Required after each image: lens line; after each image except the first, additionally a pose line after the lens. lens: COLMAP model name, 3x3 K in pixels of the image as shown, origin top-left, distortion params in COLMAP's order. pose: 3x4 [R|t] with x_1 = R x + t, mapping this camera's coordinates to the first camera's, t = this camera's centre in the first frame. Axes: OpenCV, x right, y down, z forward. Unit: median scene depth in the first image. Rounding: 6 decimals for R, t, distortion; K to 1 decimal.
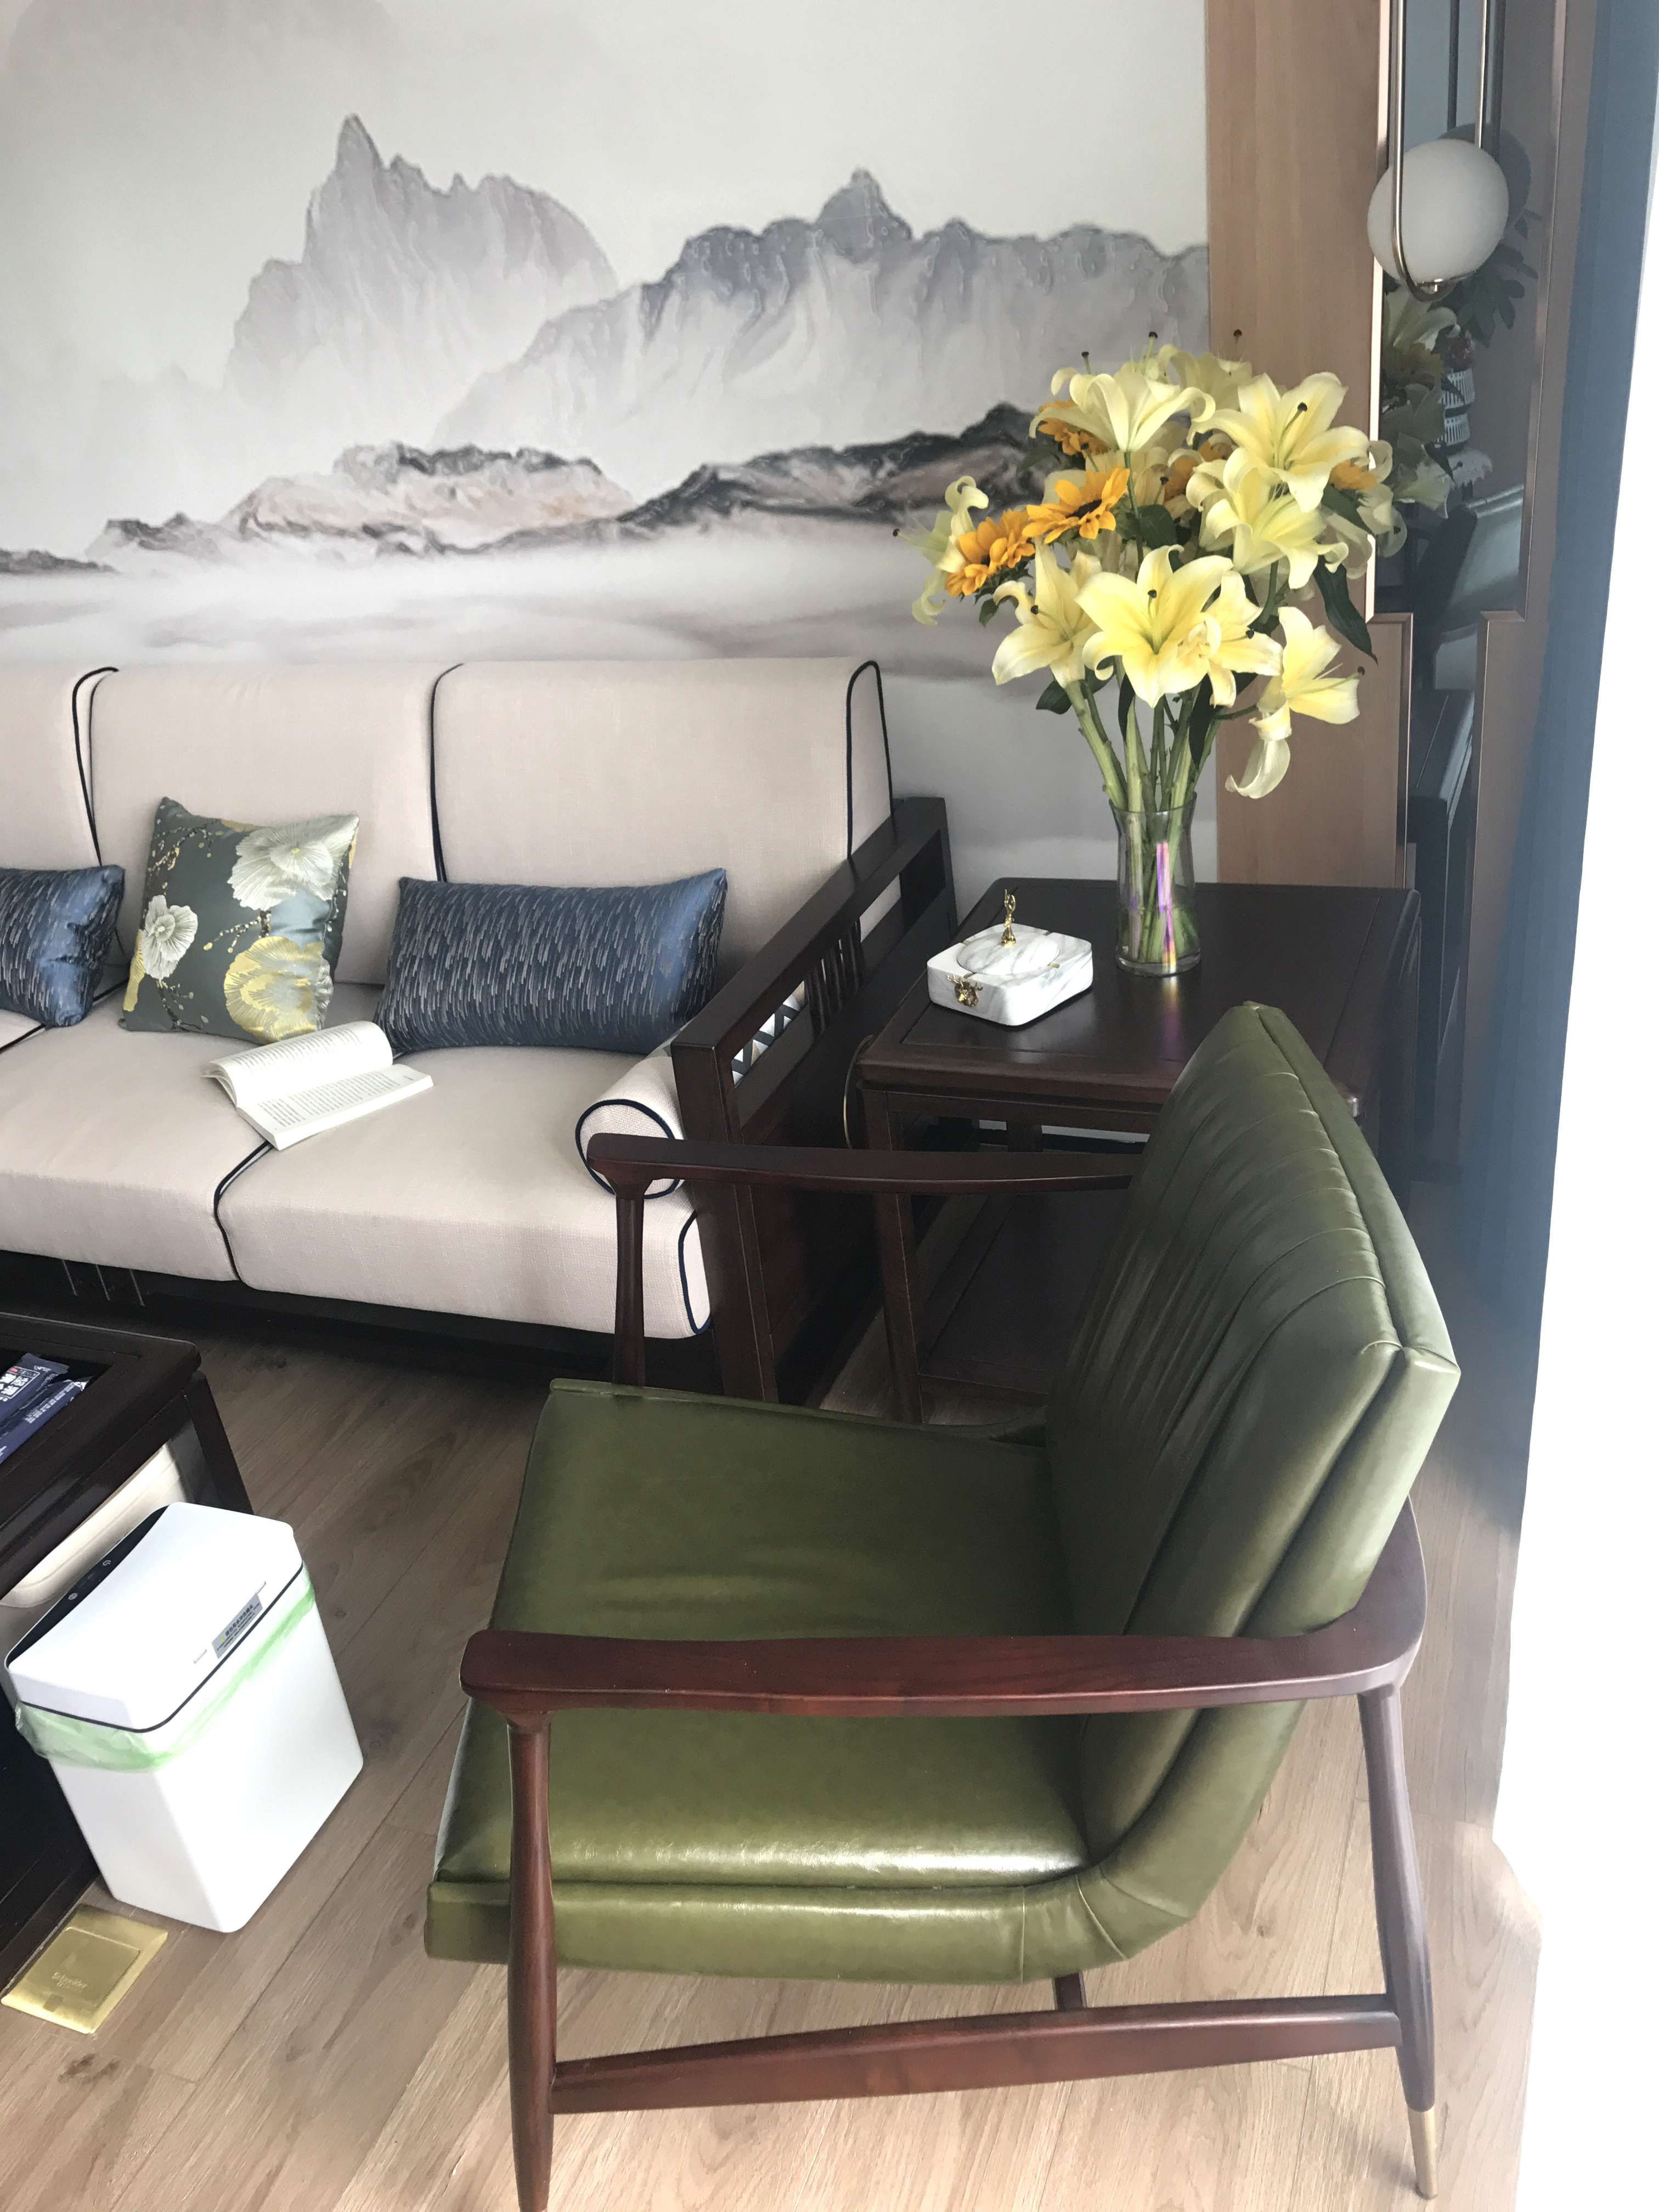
lens RADIAL K [[1779.7, 0, 886.1], [0, 1779.7, 1104.9], [0, 0, 1]] dist [0.012998, -0.001034]
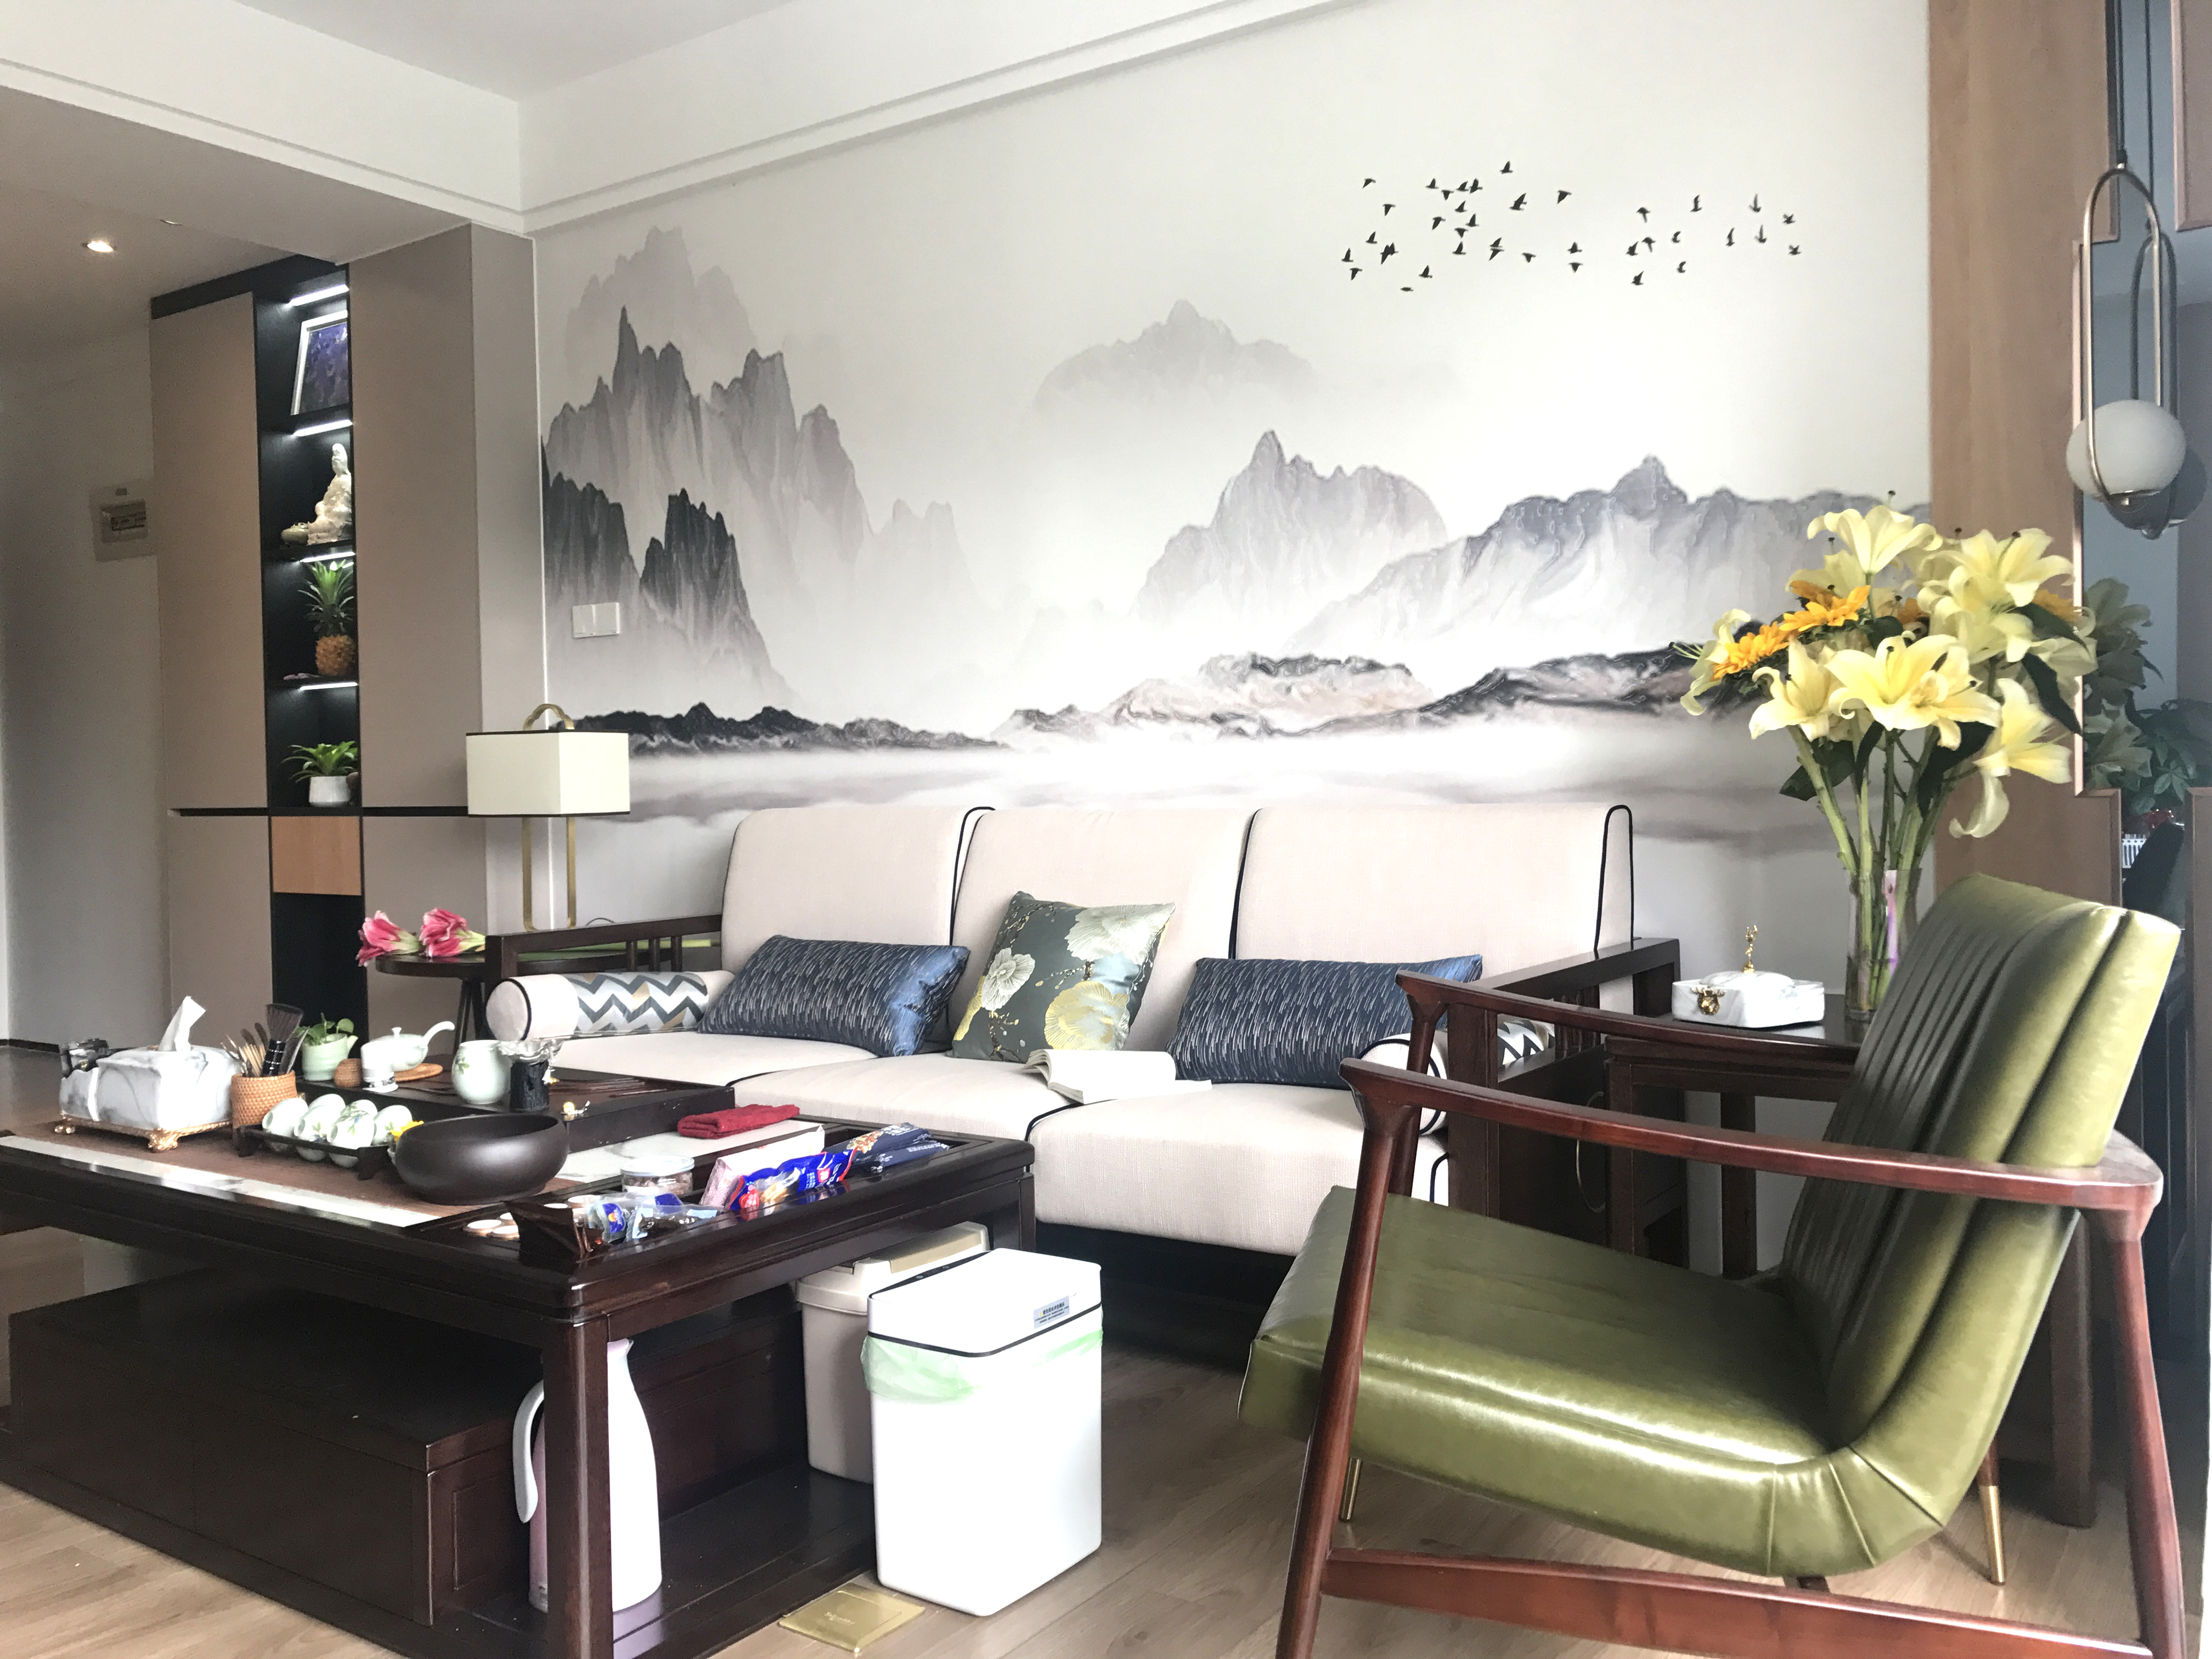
lens RADIAL K [[1816.1, 0, 1068.8], [0, 1816.1, 824.0], [0, 0, 1]] dist [0.002319, -0.077432]
pose [[0.959107, 0.090718, -0.268111, -0.038337], [-0.199189, 0.889307, -0.411652, 0.329004], [0.201088, 0.448223, 0.871011, -0.130615]]
